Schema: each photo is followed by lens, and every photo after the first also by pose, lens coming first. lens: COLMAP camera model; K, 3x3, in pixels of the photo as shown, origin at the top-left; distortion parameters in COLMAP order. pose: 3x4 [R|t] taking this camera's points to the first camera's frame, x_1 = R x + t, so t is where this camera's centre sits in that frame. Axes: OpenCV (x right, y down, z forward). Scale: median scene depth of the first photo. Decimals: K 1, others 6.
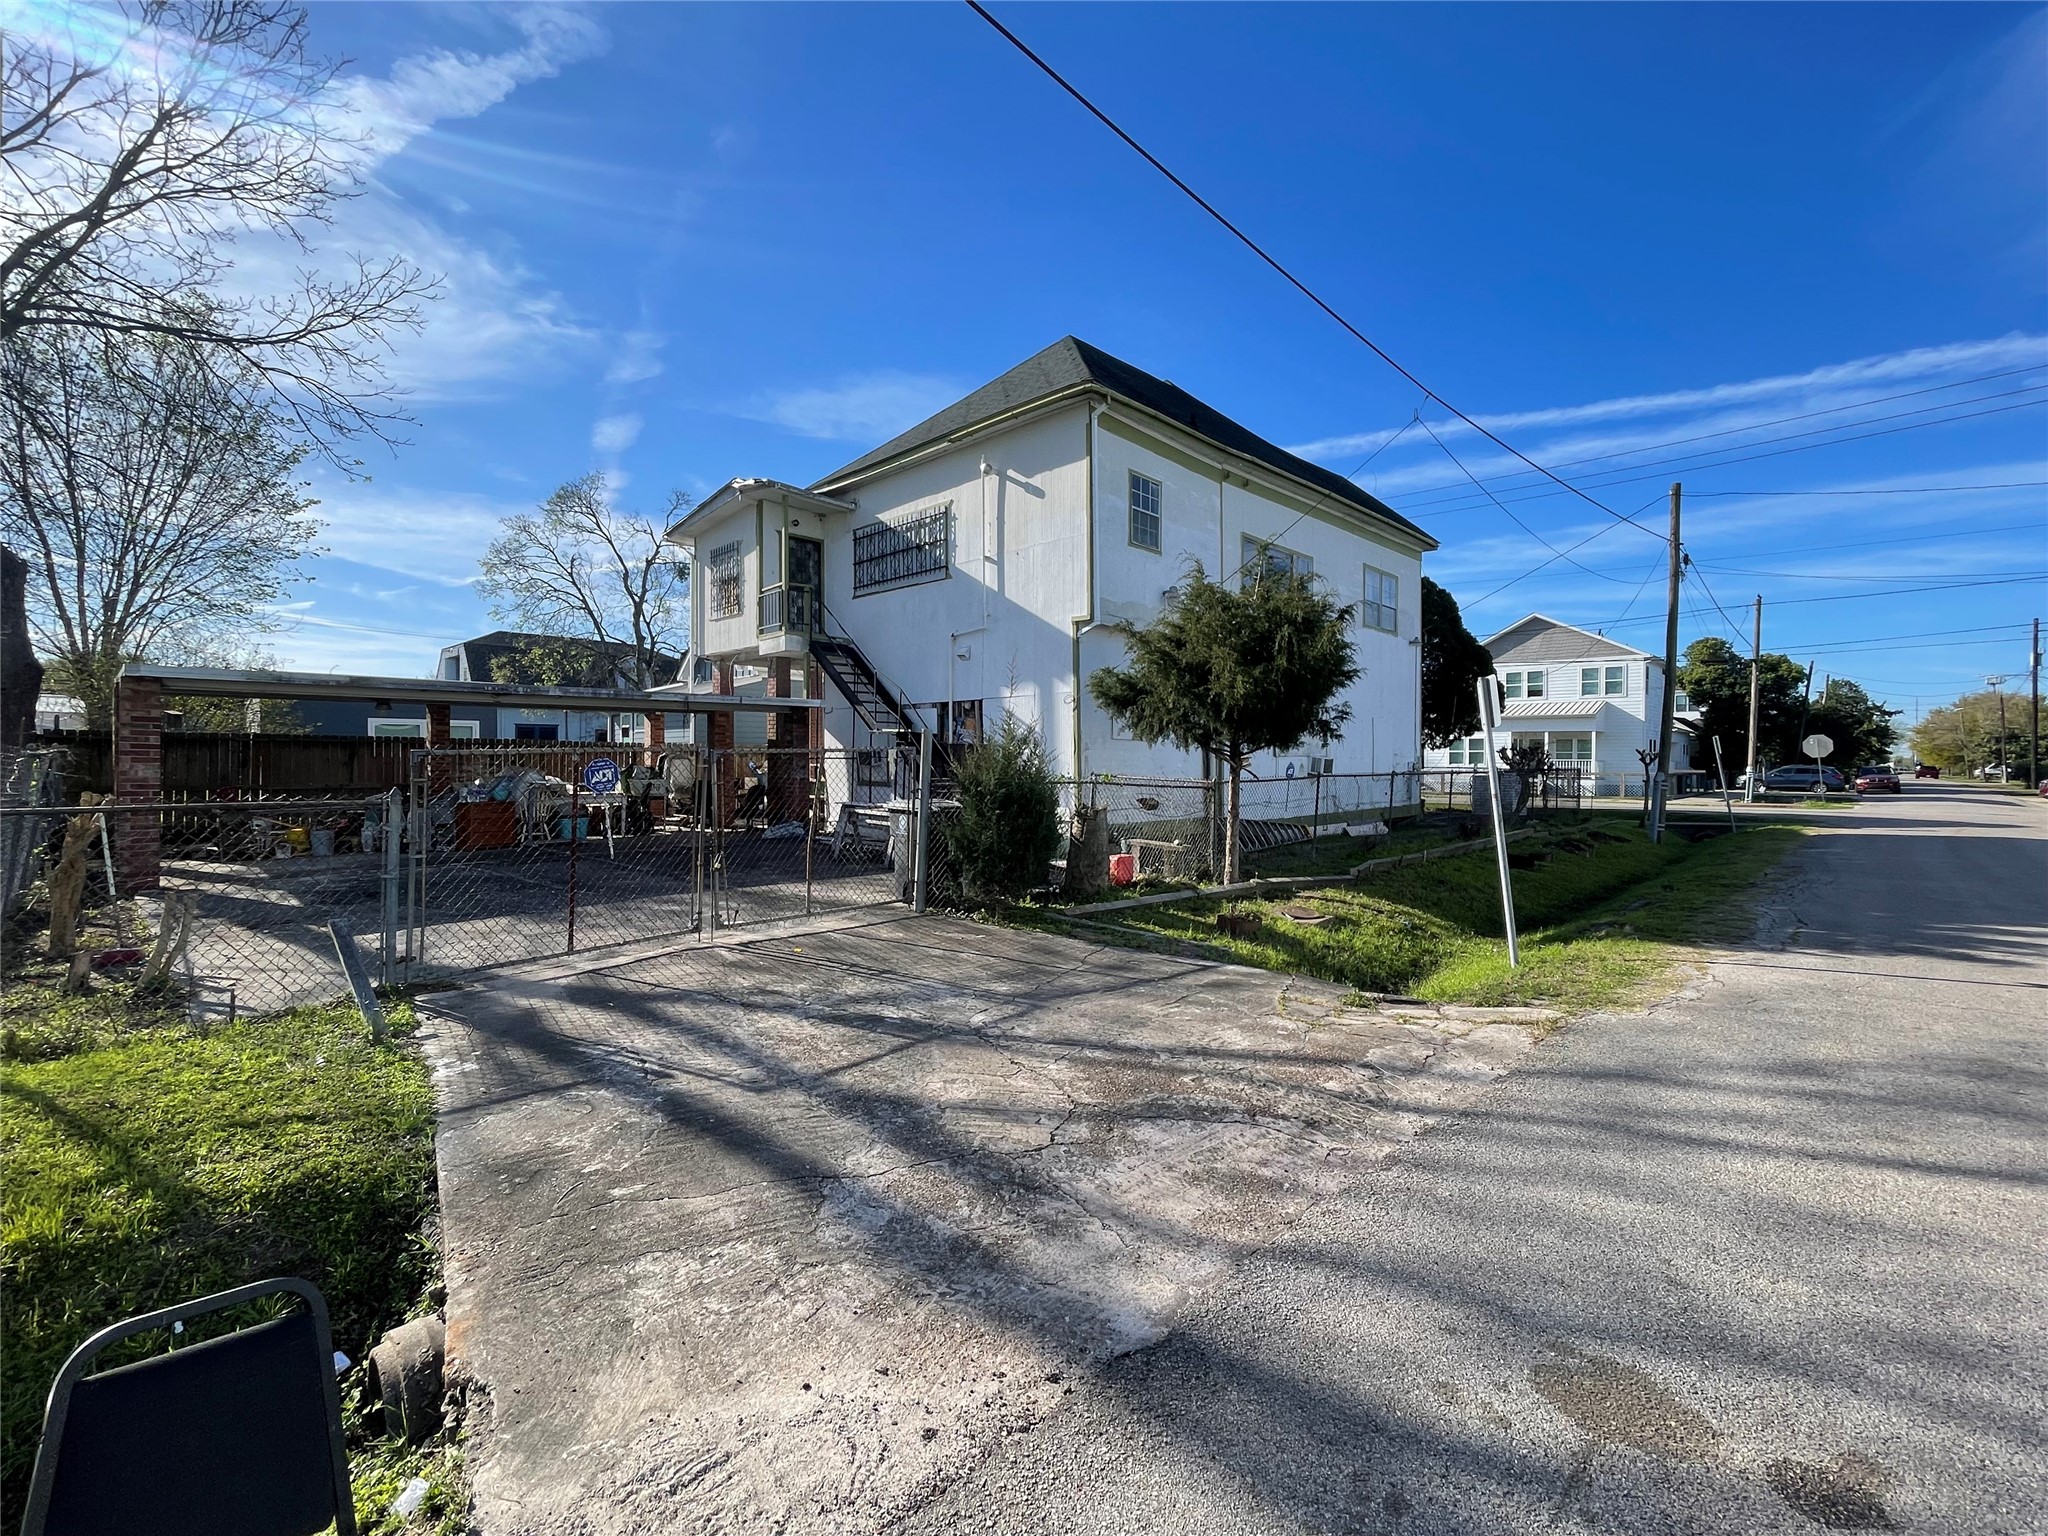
lens RADIAL K [[904.1, 0, 1021.5], [0, 904.1, 762.8], [0, 0, 1]] dist [-0.002158, -0.000129]
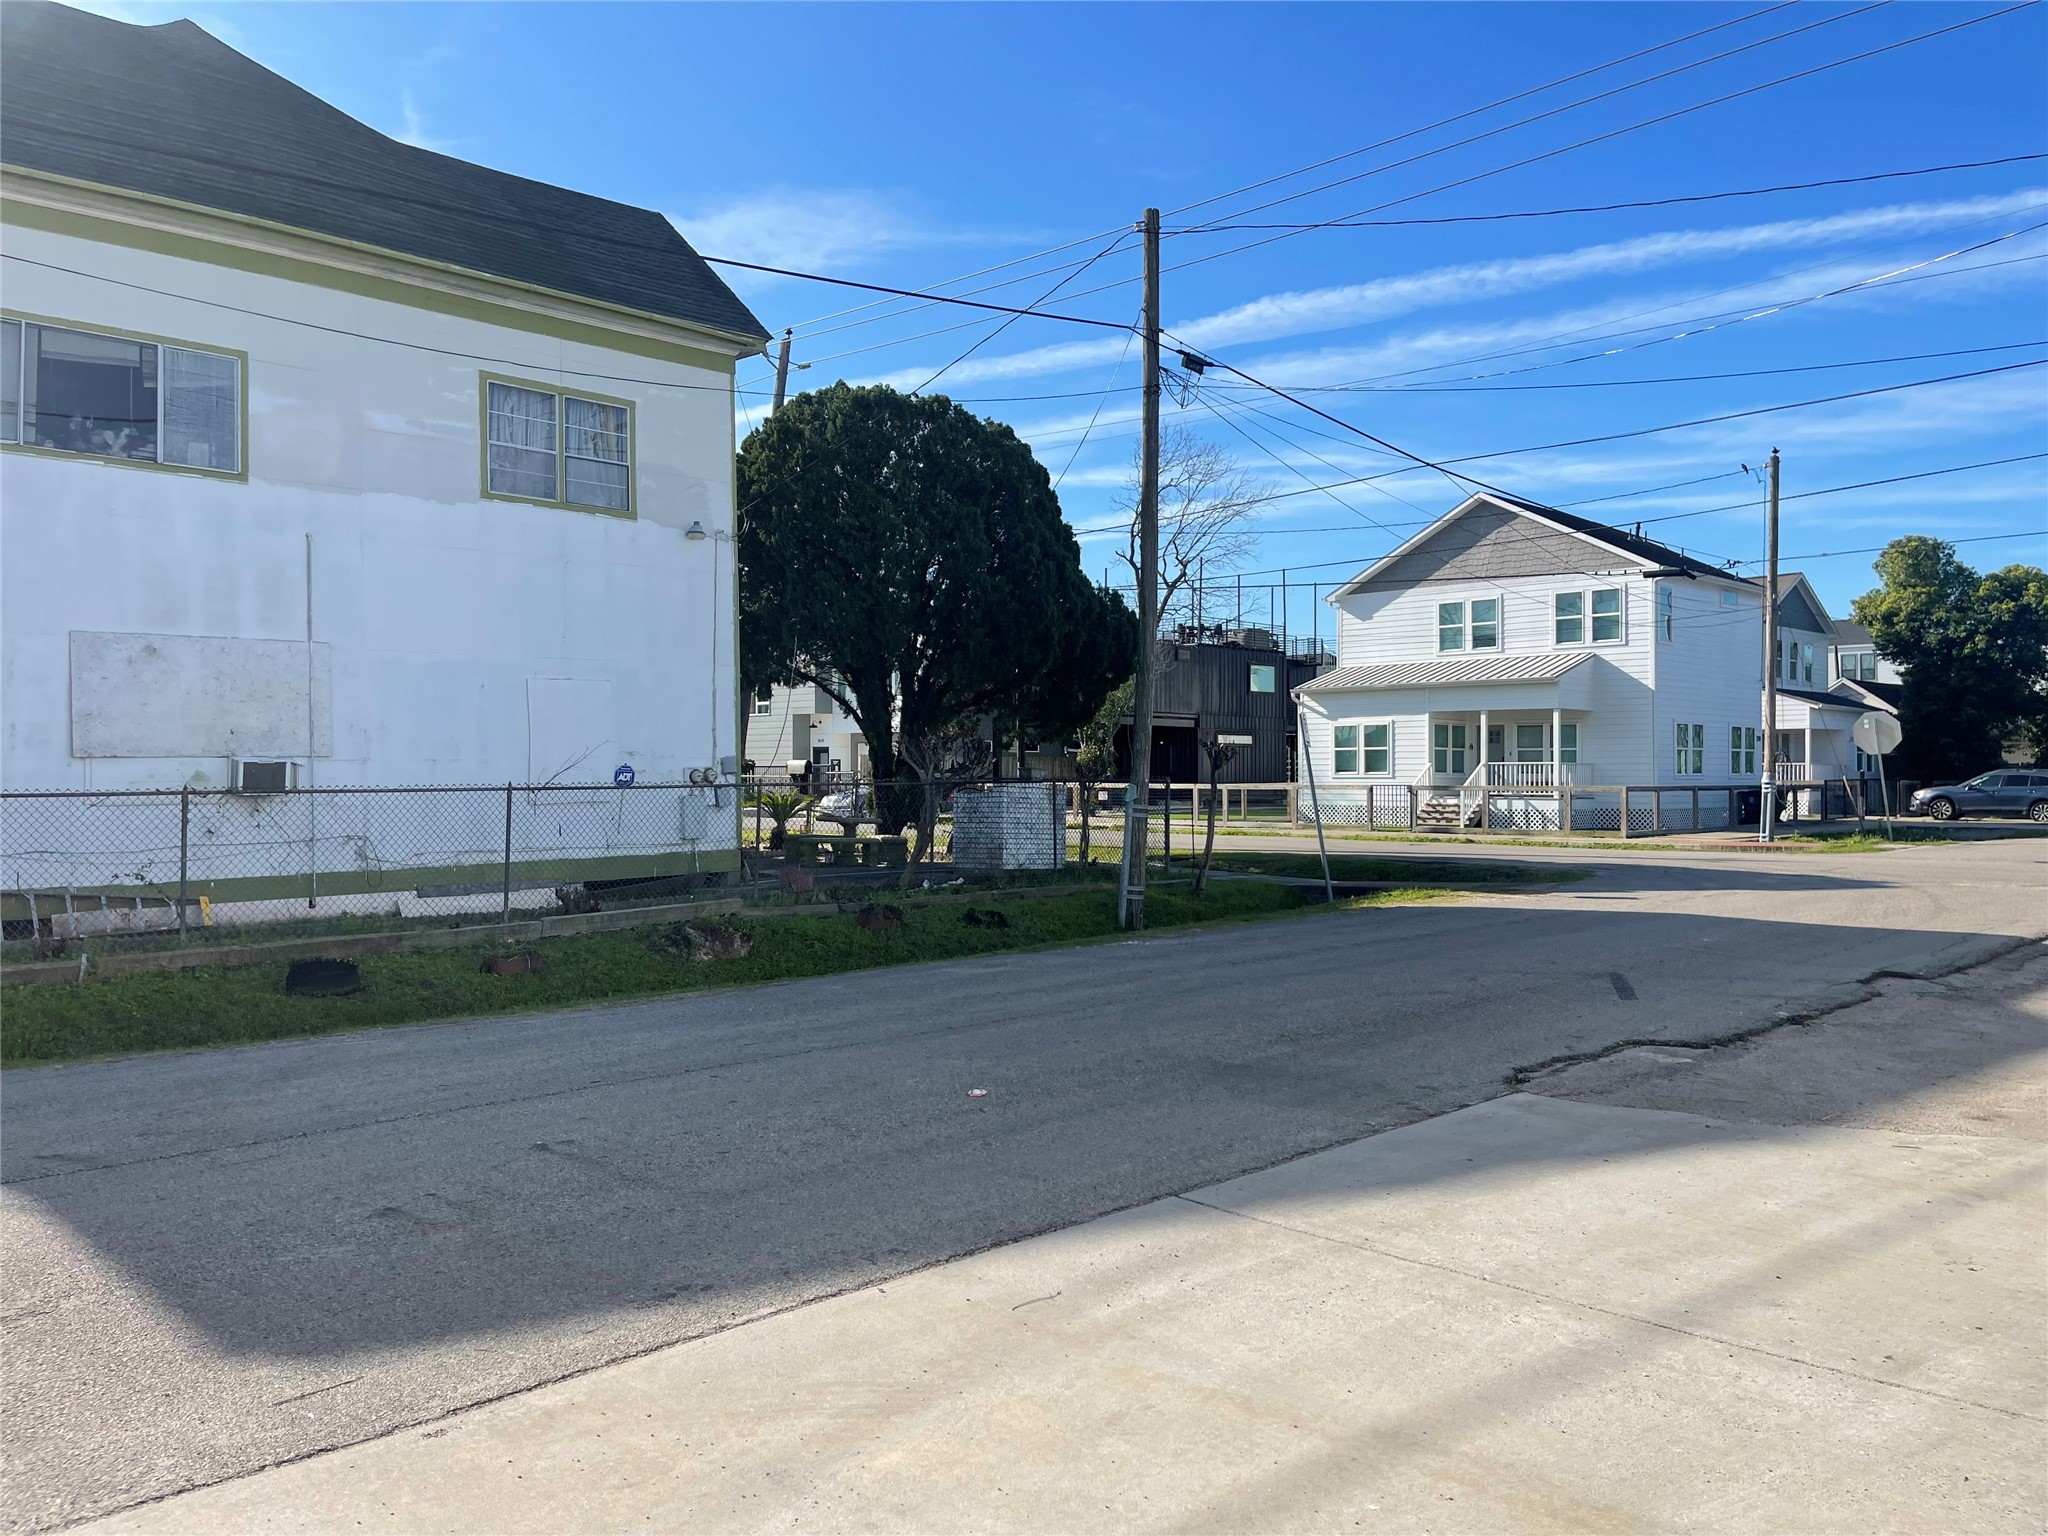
lens RADIAL K [[1542.5, 0, 1024.0], [0, 1542.5, 768.0], [0, 0, 1]] dist [0.041518, -0.004779]
pose [[0.999874, -0.006968, -0.014236, 0.878863], [0.006902, 0.999965, -0.004690, 0.006174], [0.014268, 0.004591, 0.999888, 0.183992]]
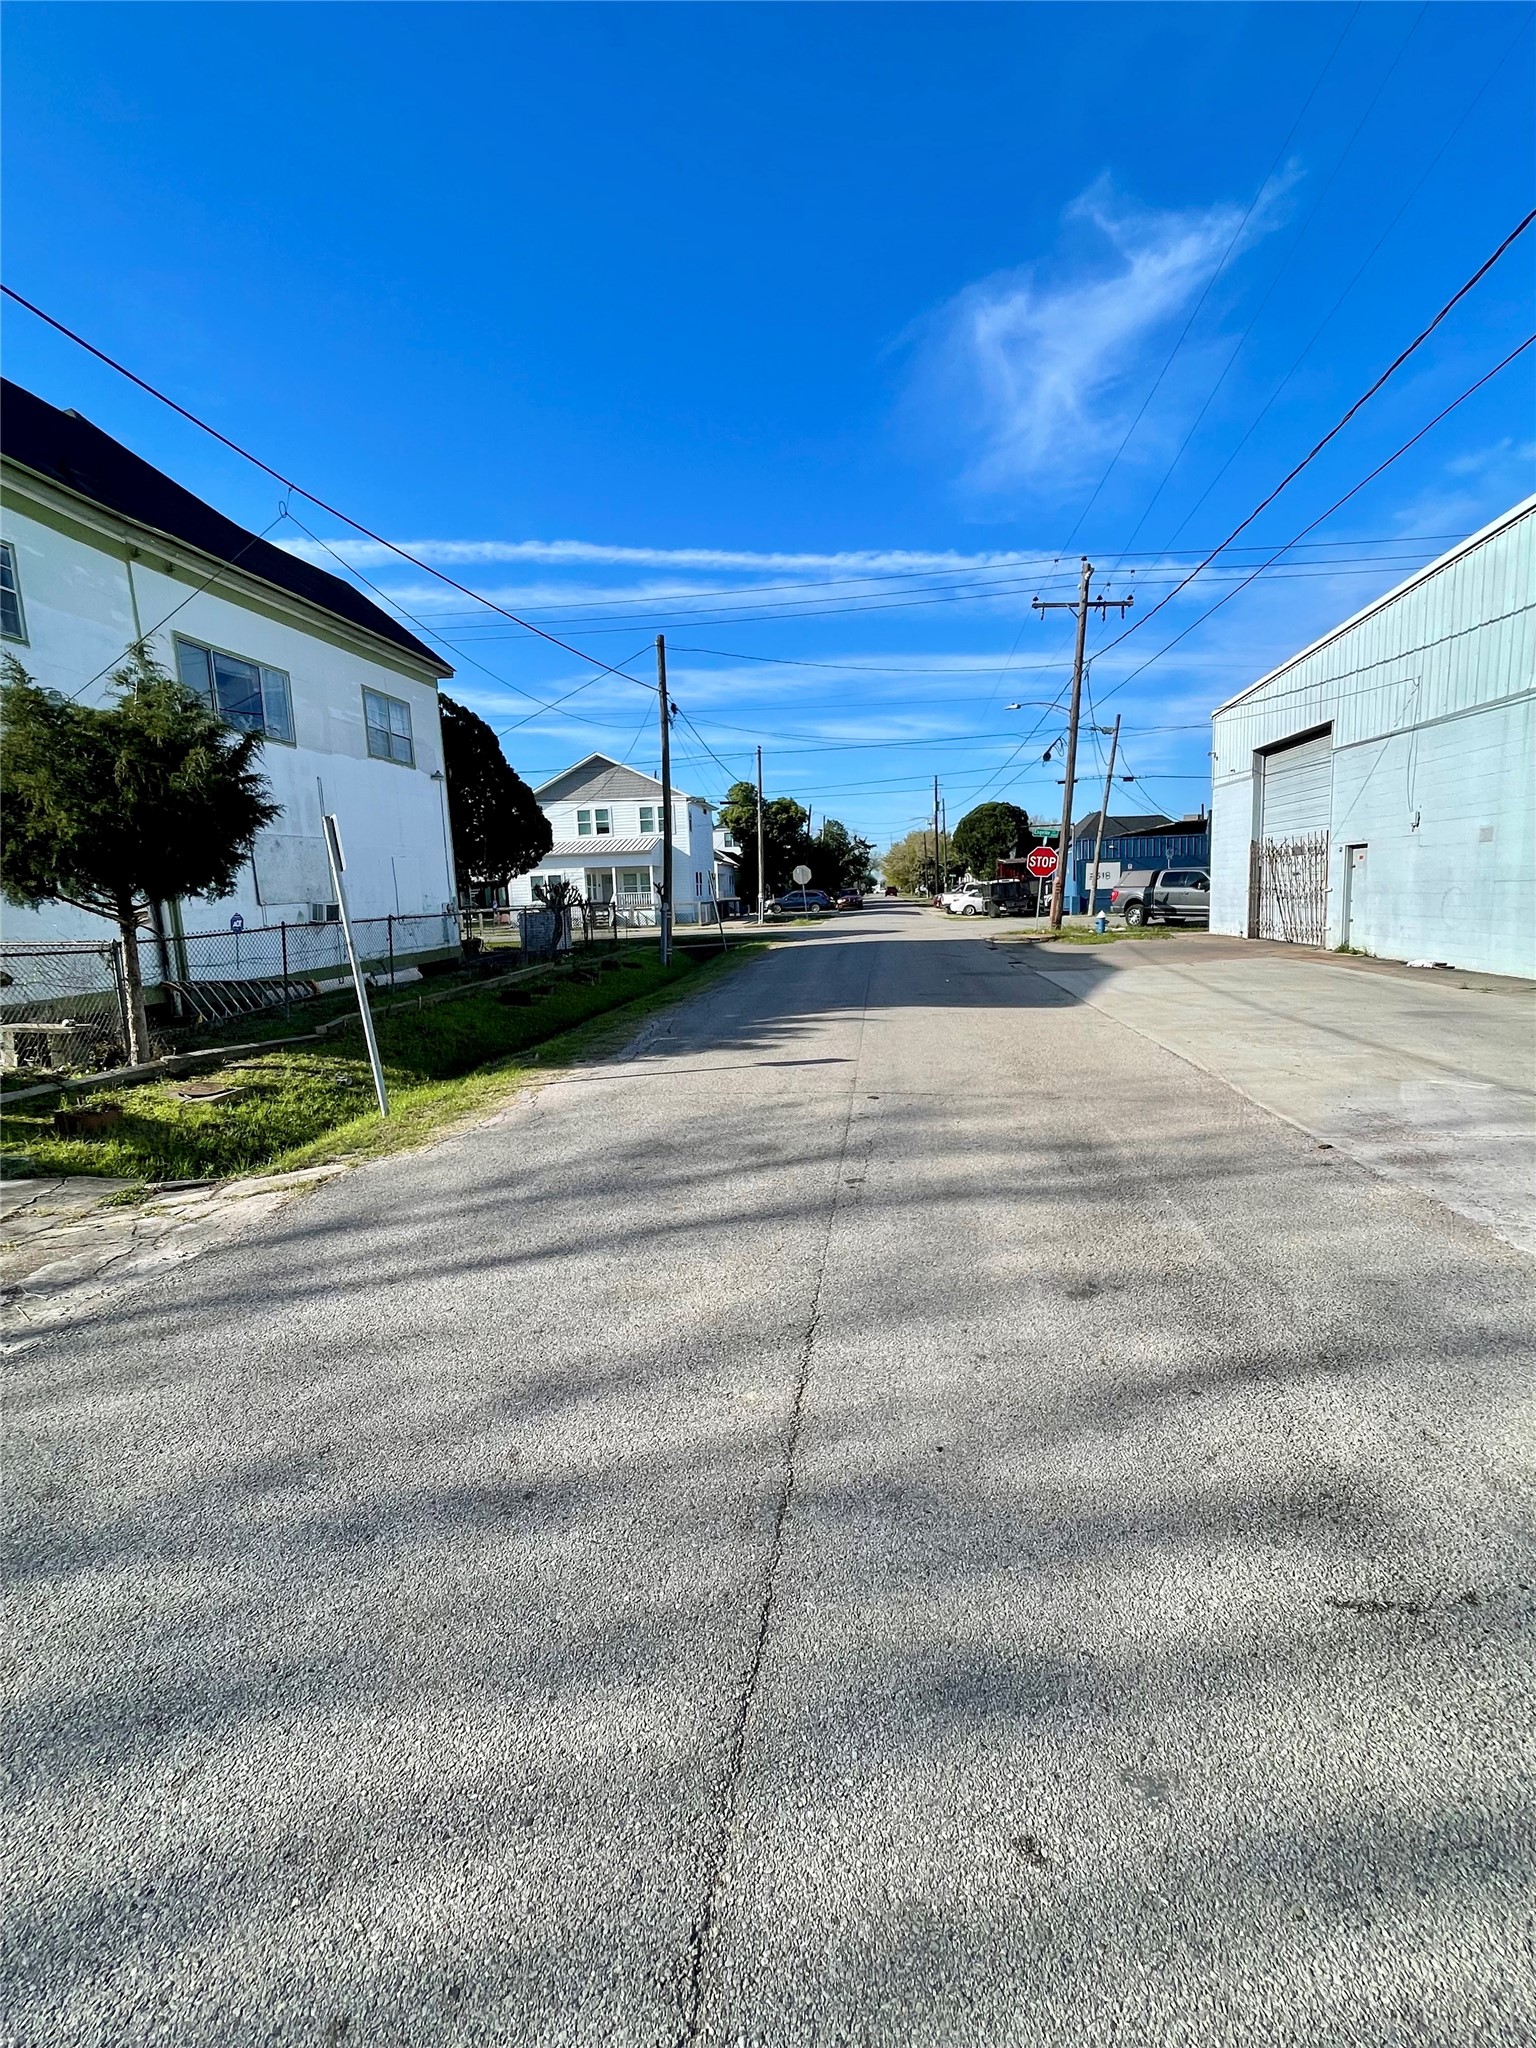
lens RADIAL K [[937.6, 0, 777.4], [0, 937.6, 1027.3], [0, 0, 1]] dist [-0.005289, -0.000550]
pose [[0.792801, -0.122966, 0.596947, 0.136546], [0.043577, 0.988366, 0.145721, -0.000715], [-0.607921, -0.089515, 0.788936, -0.028665]]
